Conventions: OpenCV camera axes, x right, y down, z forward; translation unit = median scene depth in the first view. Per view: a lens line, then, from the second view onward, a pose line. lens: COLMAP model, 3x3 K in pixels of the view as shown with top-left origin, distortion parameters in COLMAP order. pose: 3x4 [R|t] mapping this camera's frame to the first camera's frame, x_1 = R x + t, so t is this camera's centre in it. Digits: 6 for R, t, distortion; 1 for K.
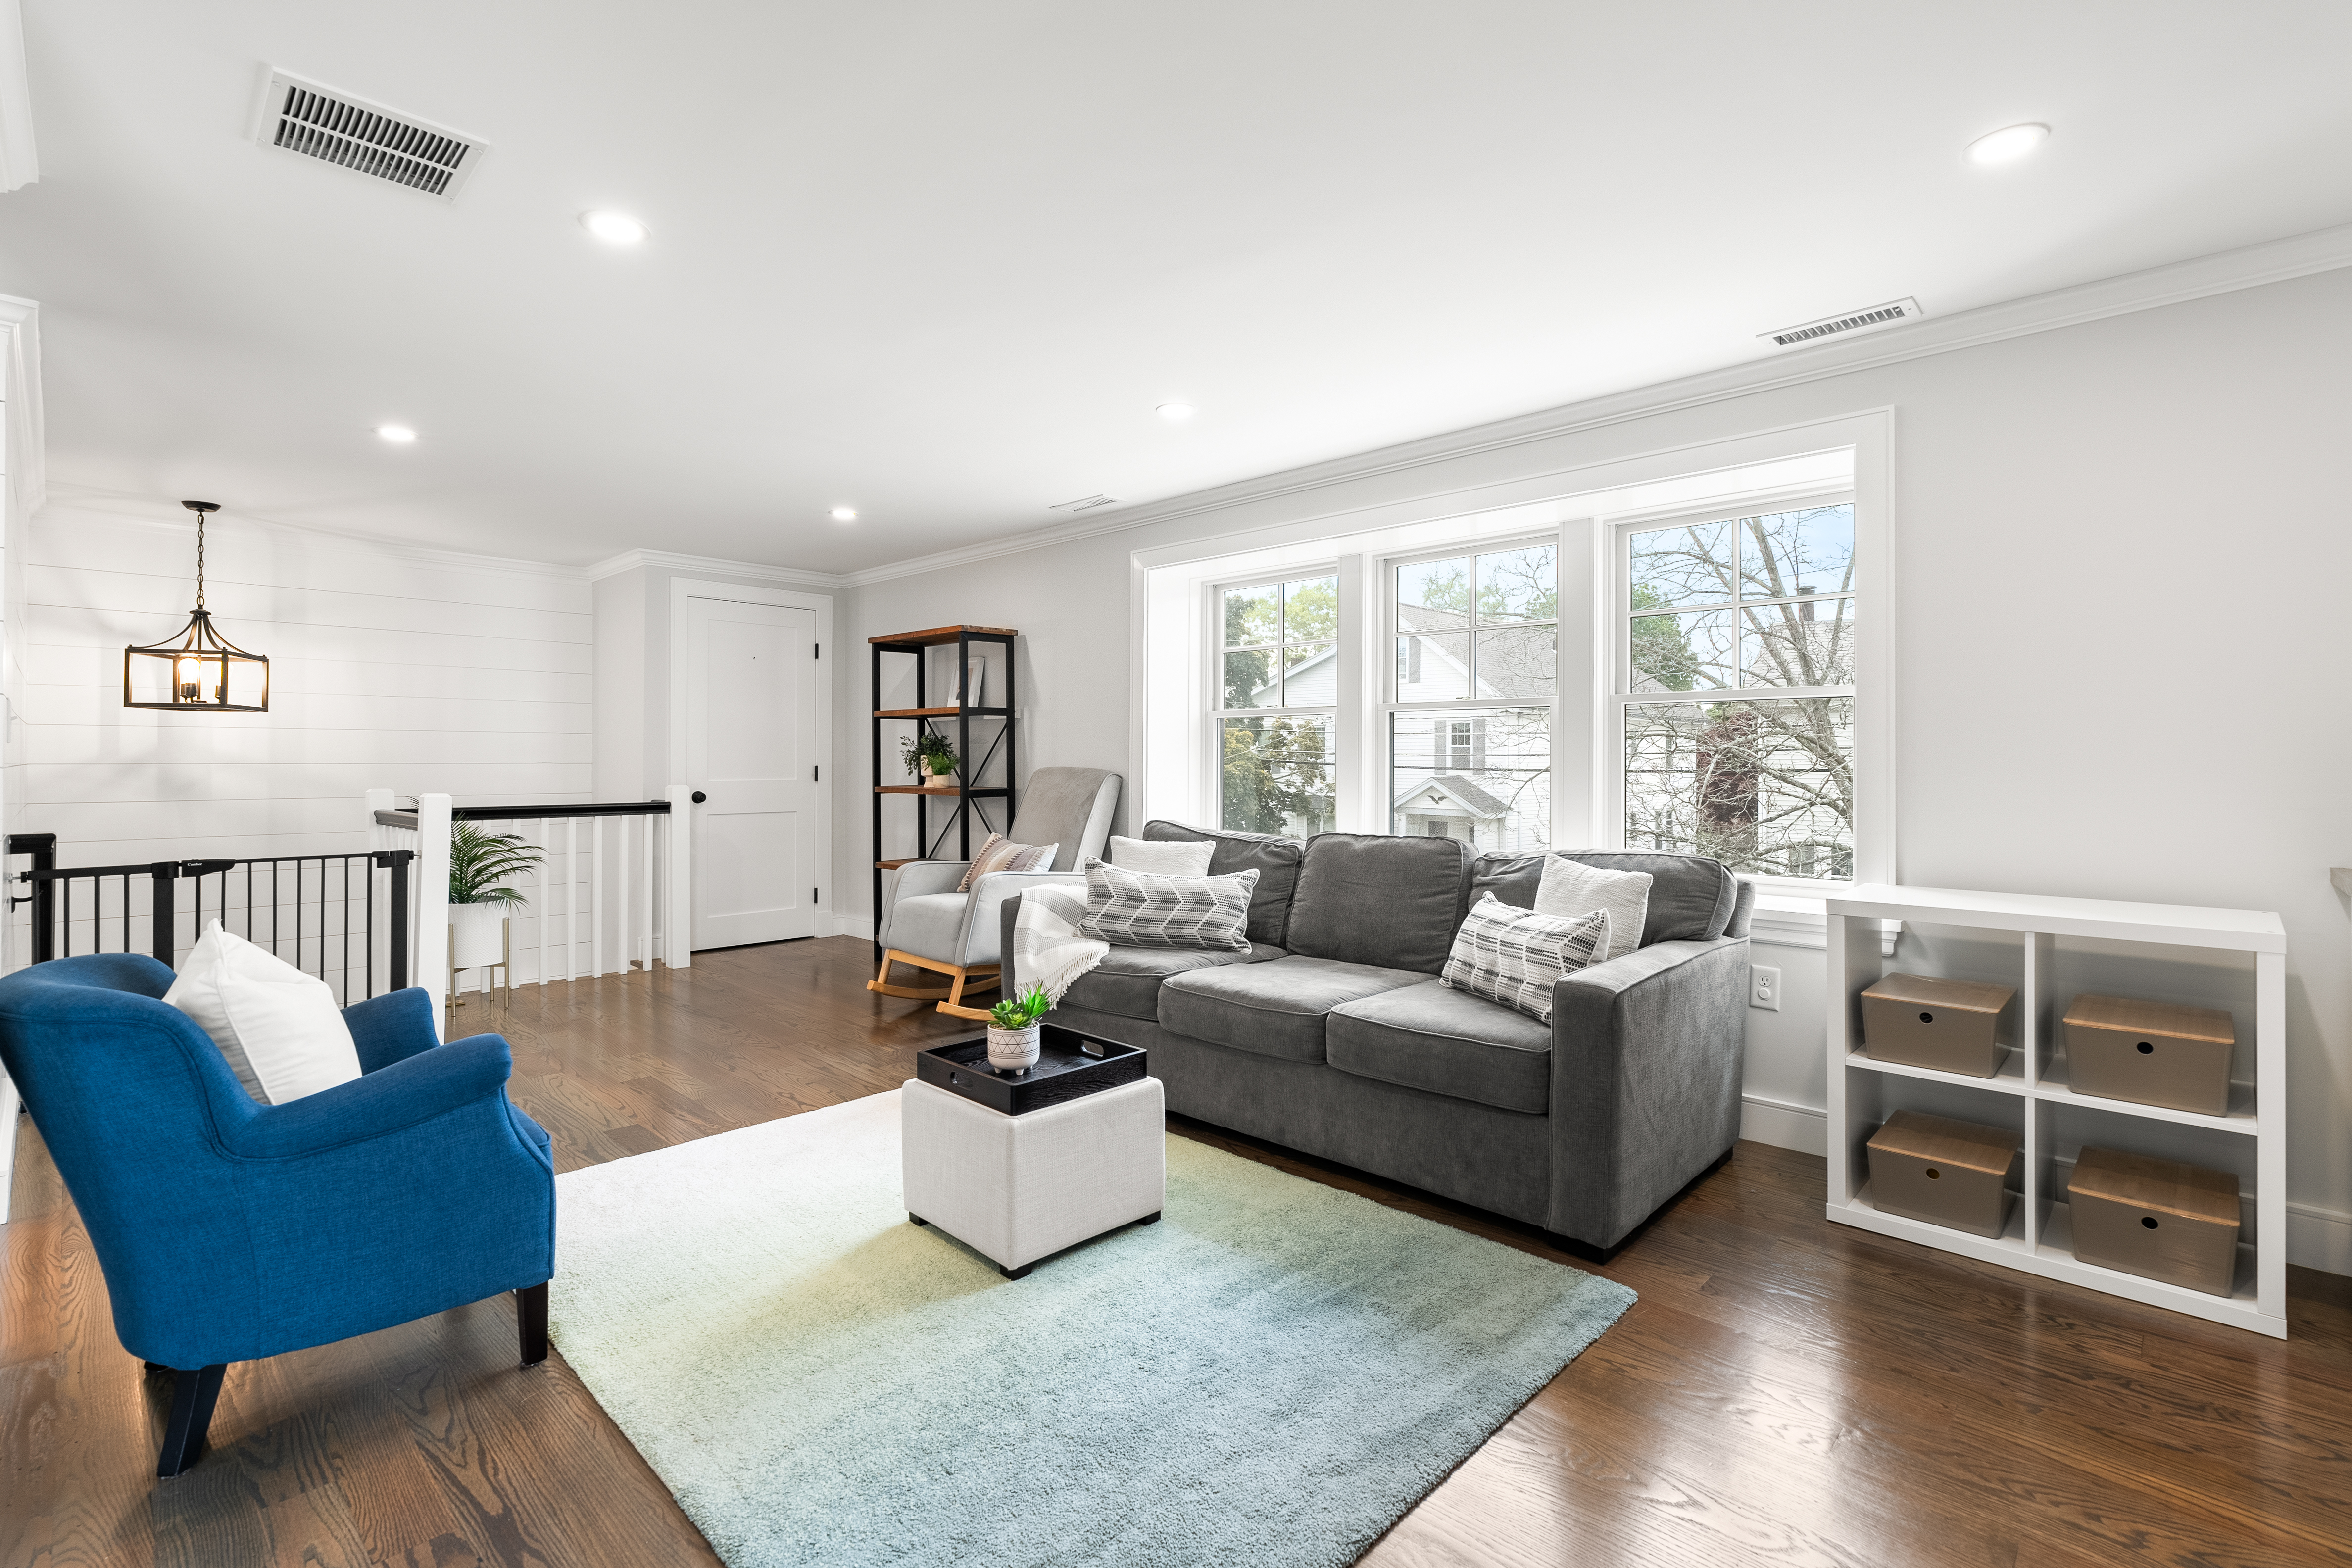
lens RADIAL K [[1068.1, 0, 1177.0], [0, 1068.1, 760.6], [0, 0, 1]] dist [-0.007514, 0.002621]
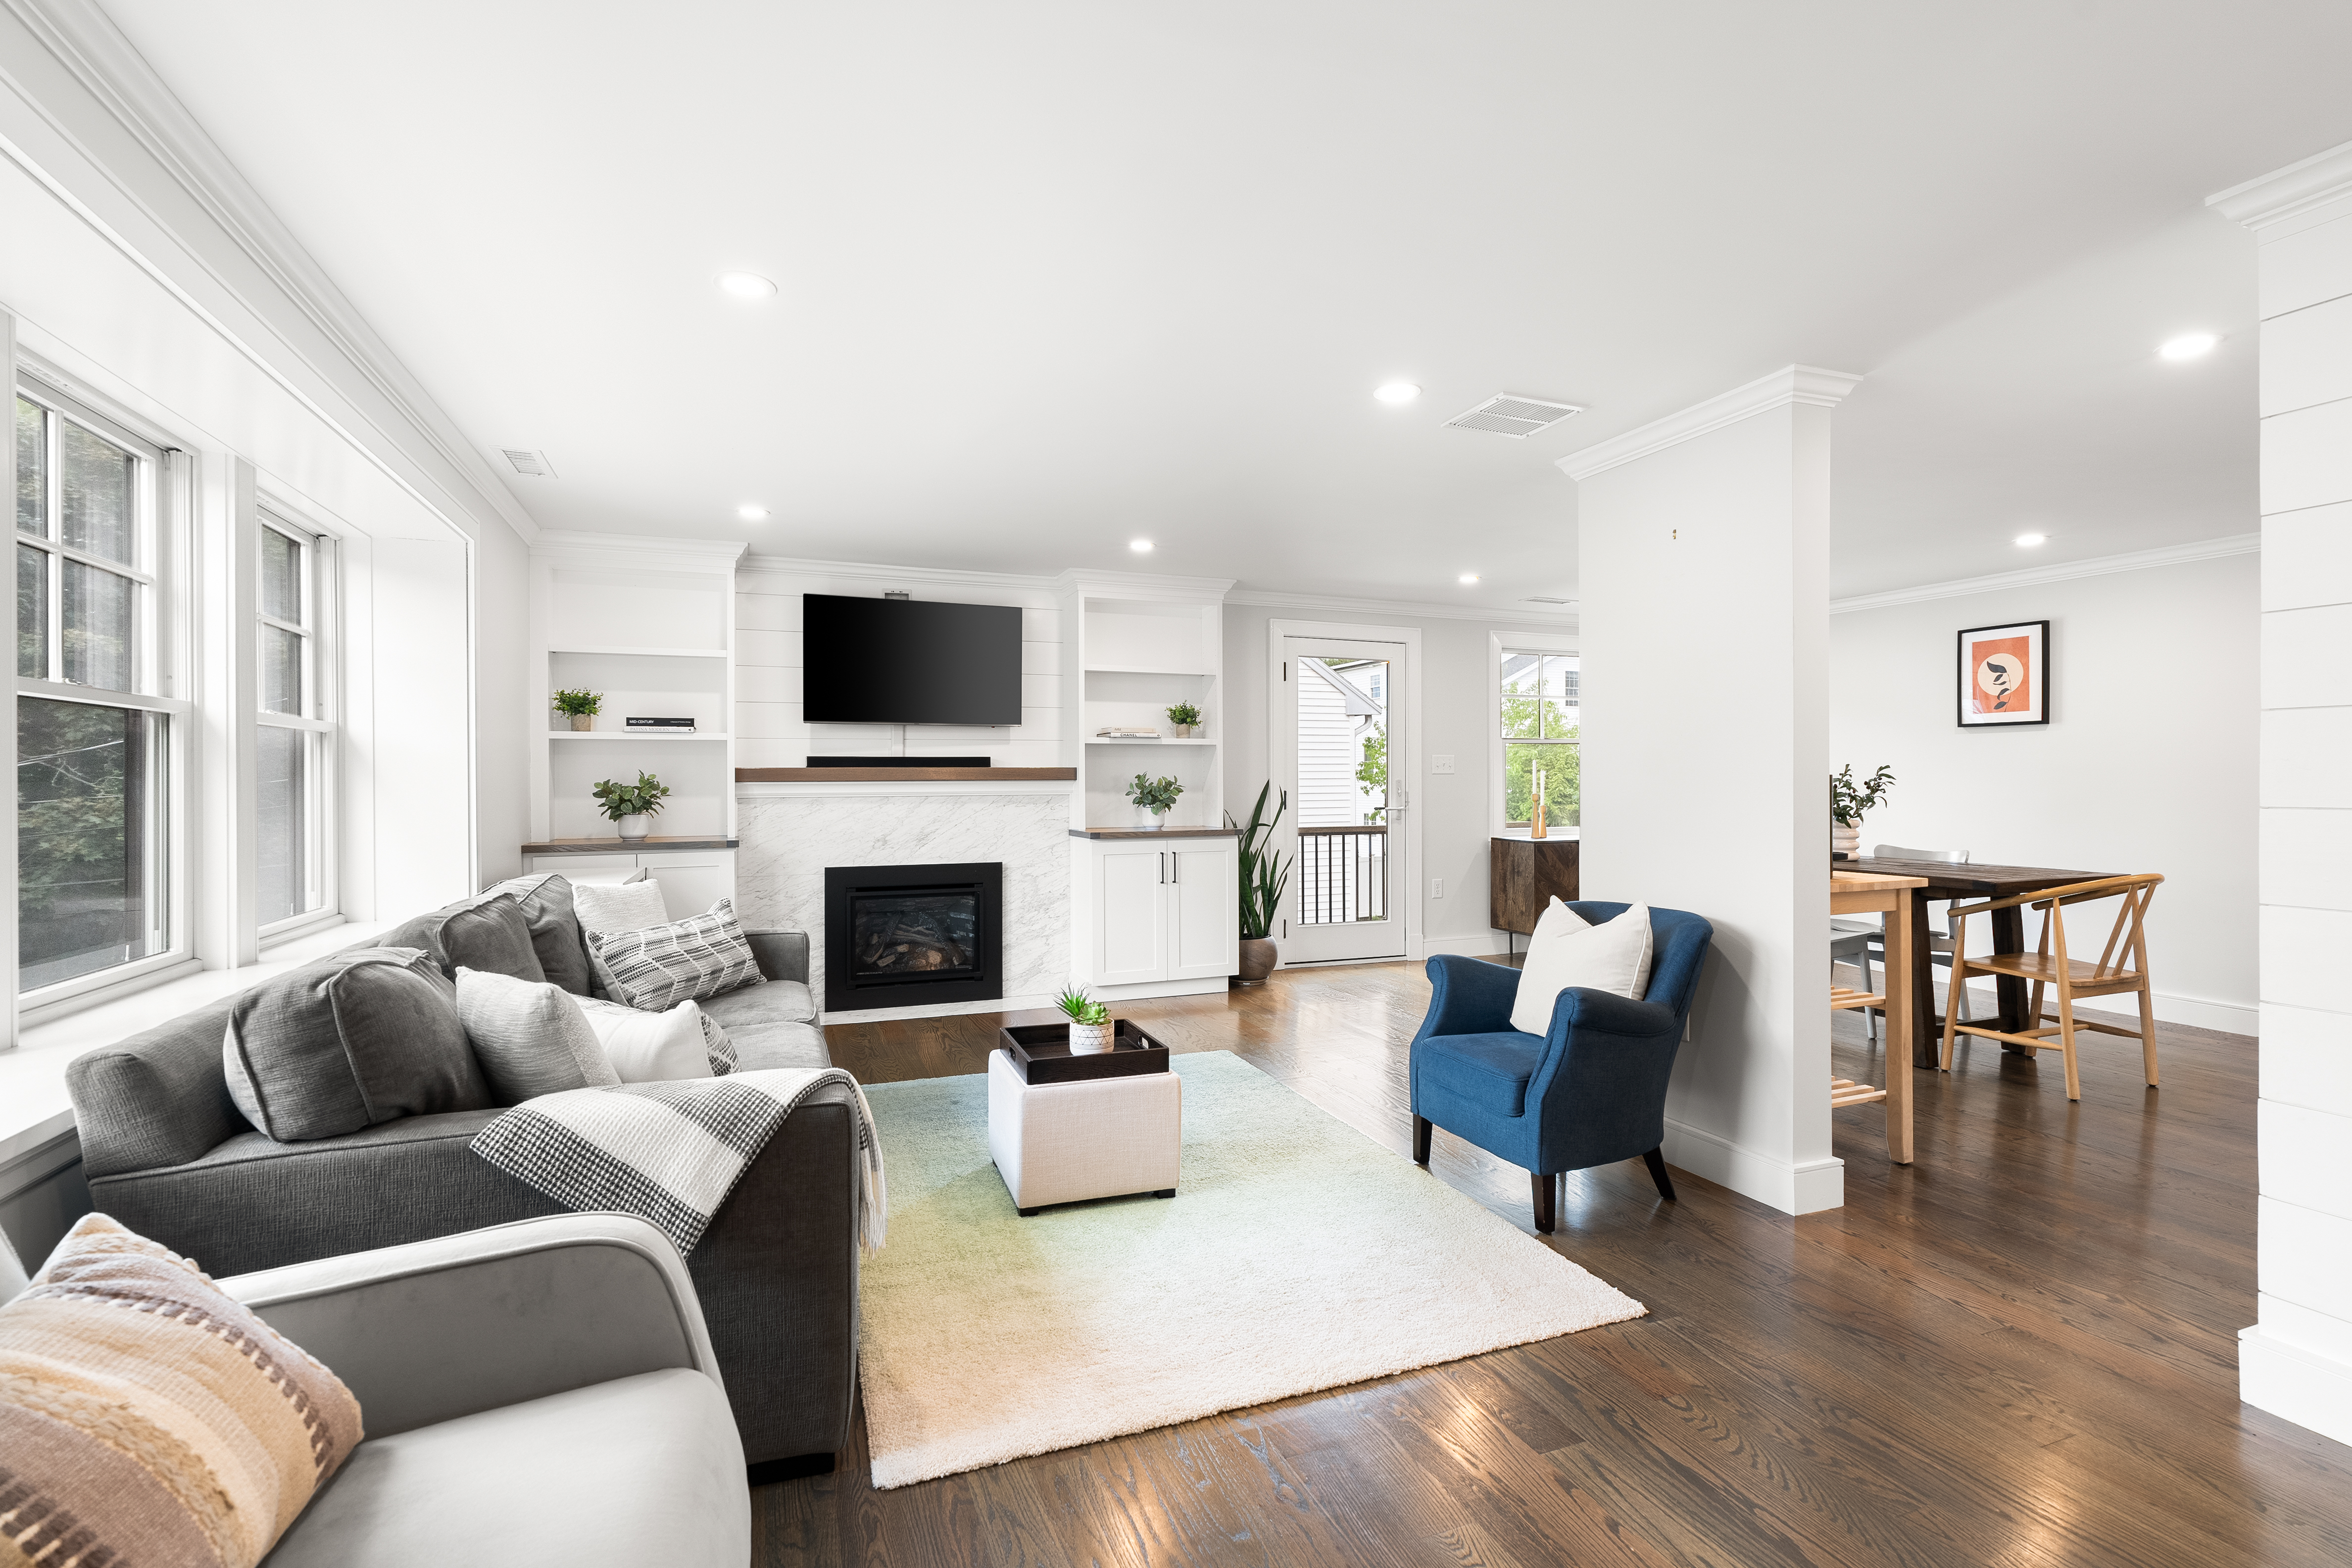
lens RADIAL K [[1068.1, 0, 1177.8], [0, 1068.1, 782.5], [0, 0, 1]] dist [-0.007514, 0.002621]
pose [[-0.908902, 0.001013, 0.417008, -0.505059], [0.001790, 0.999997, 0.001471, -0.008963], [-0.417005, 0.002083, -0.908902, 1.414110]]
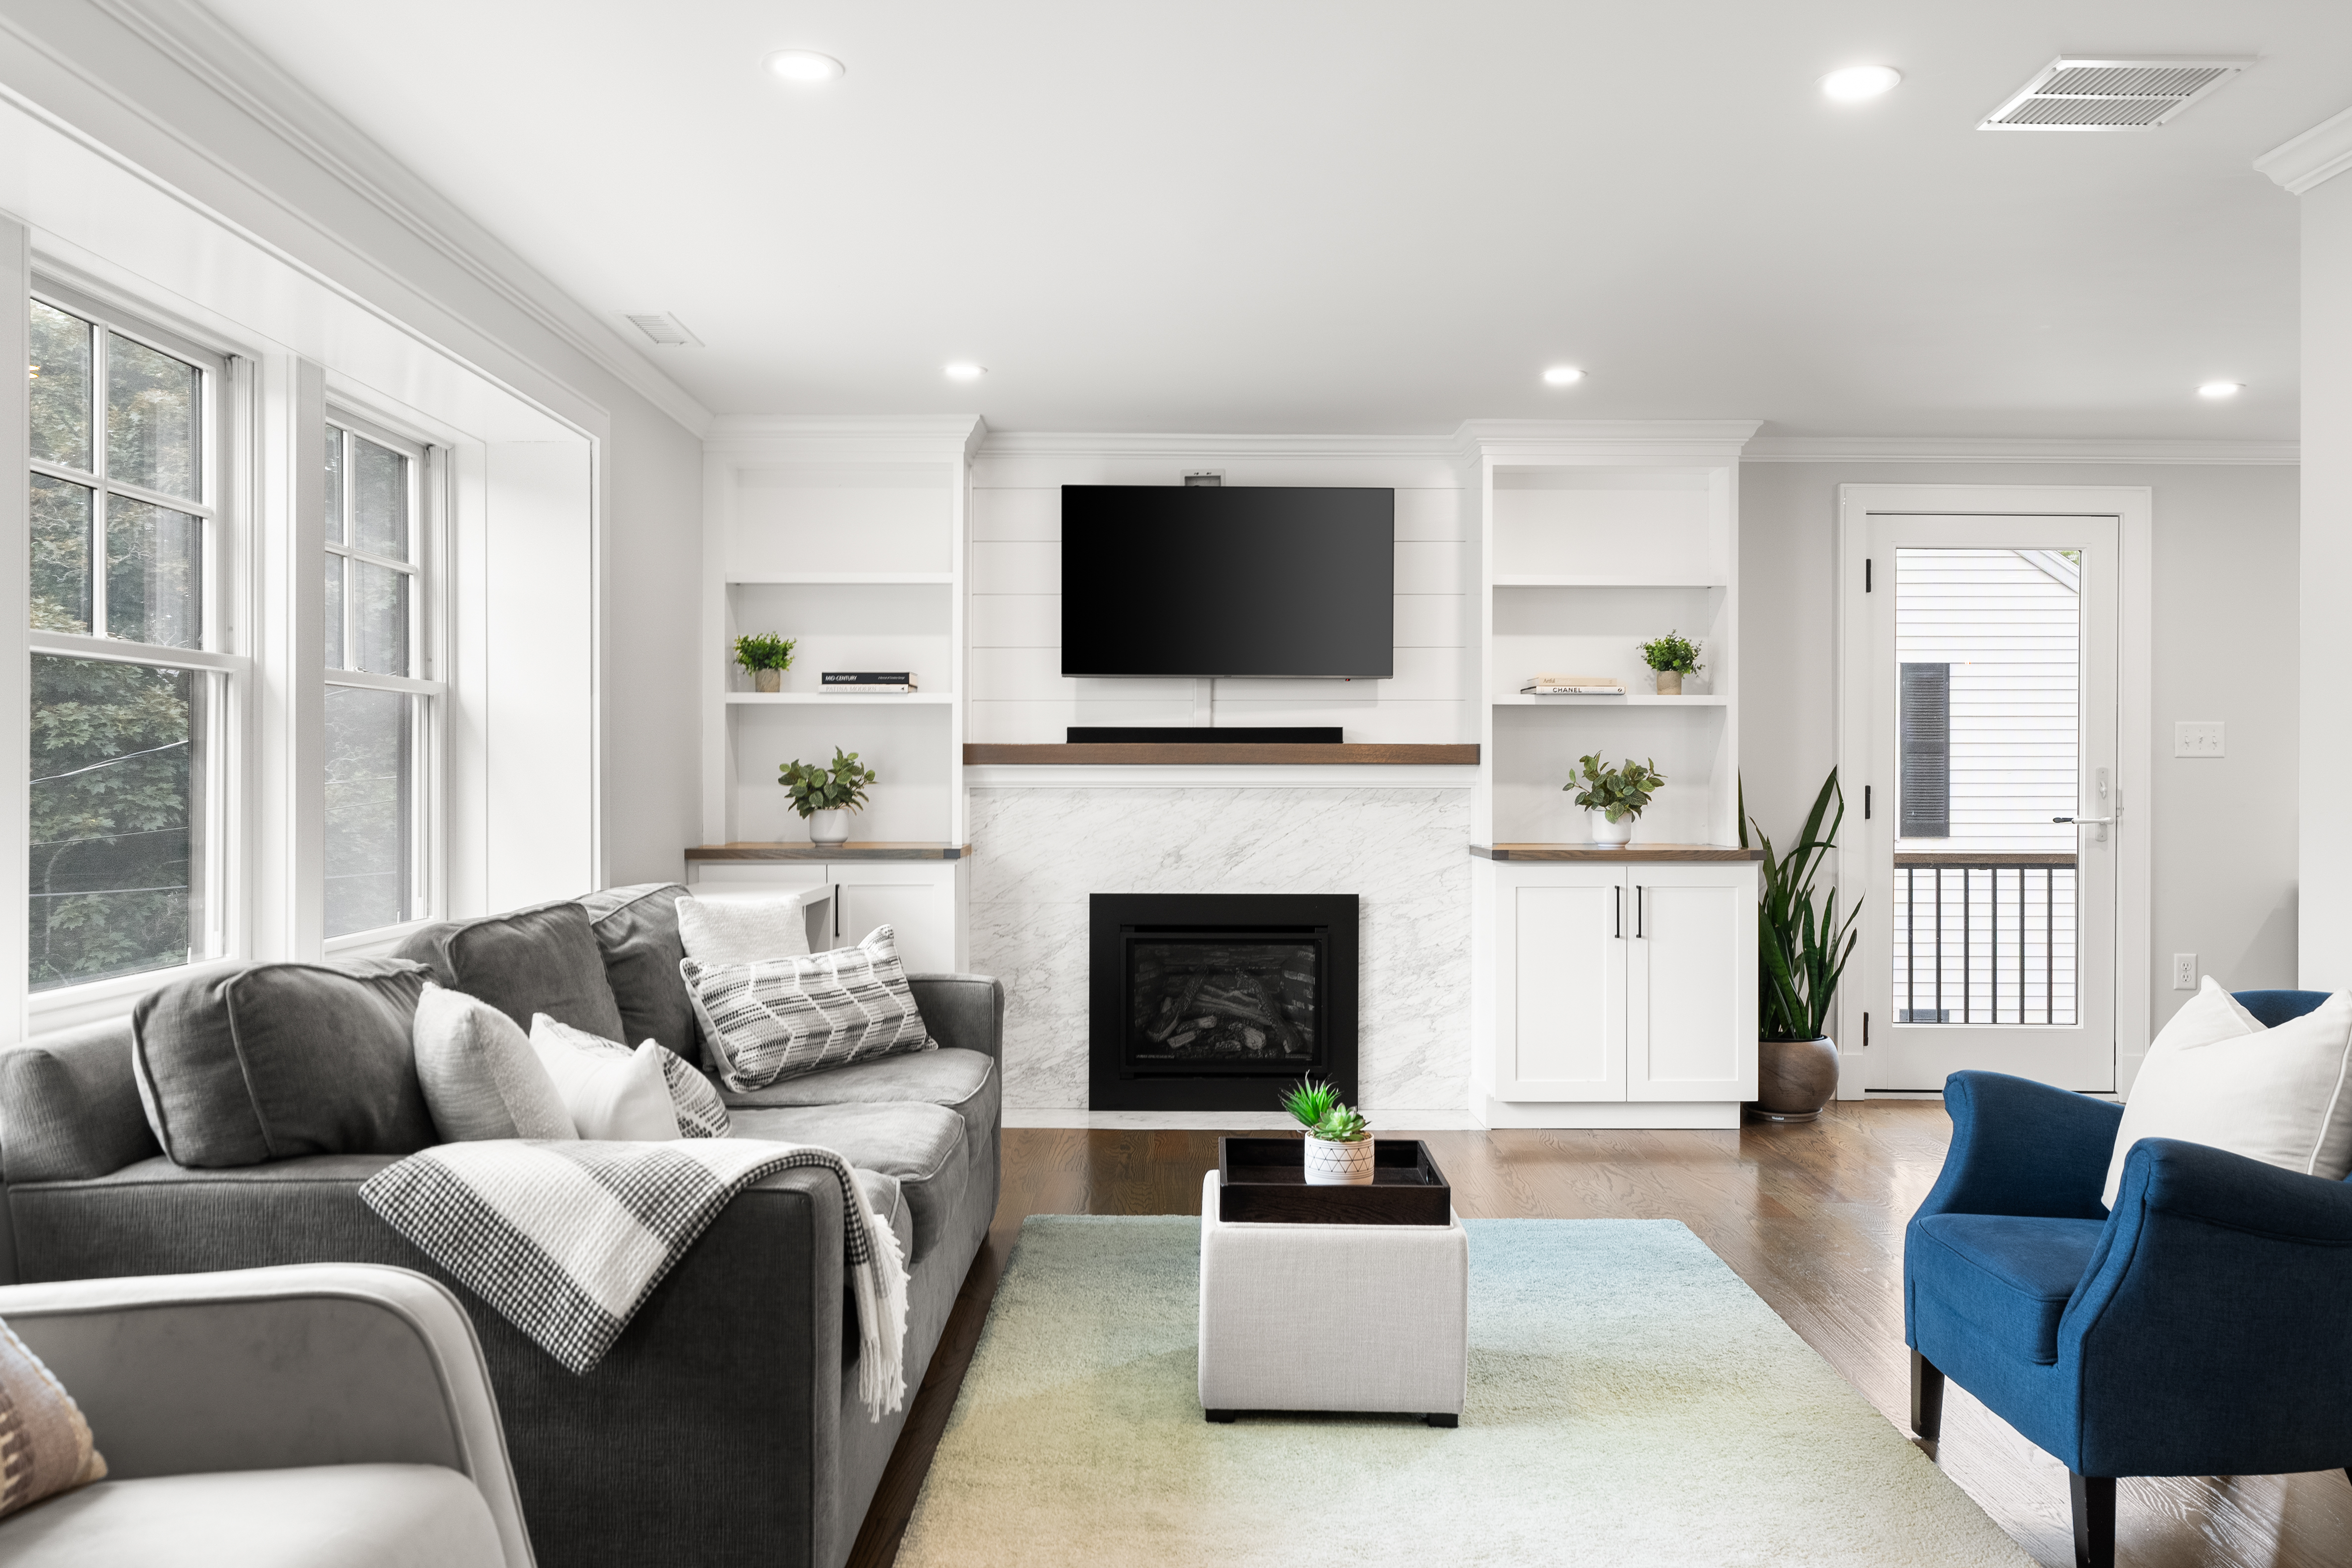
lens RADIAL K [[1769.8, 0, 1176.9], [0, 1769.8, 774.6], [0, 0, 1]] dist [-0.007068, 0.012077]
pose [[-0.695853, -0.003382, 0.718177, -0.667662], [-0.003968, 0.999992, 0.000863, -0.001752], [-0.718174, -0.002249, -0.695860, 1.357006]]
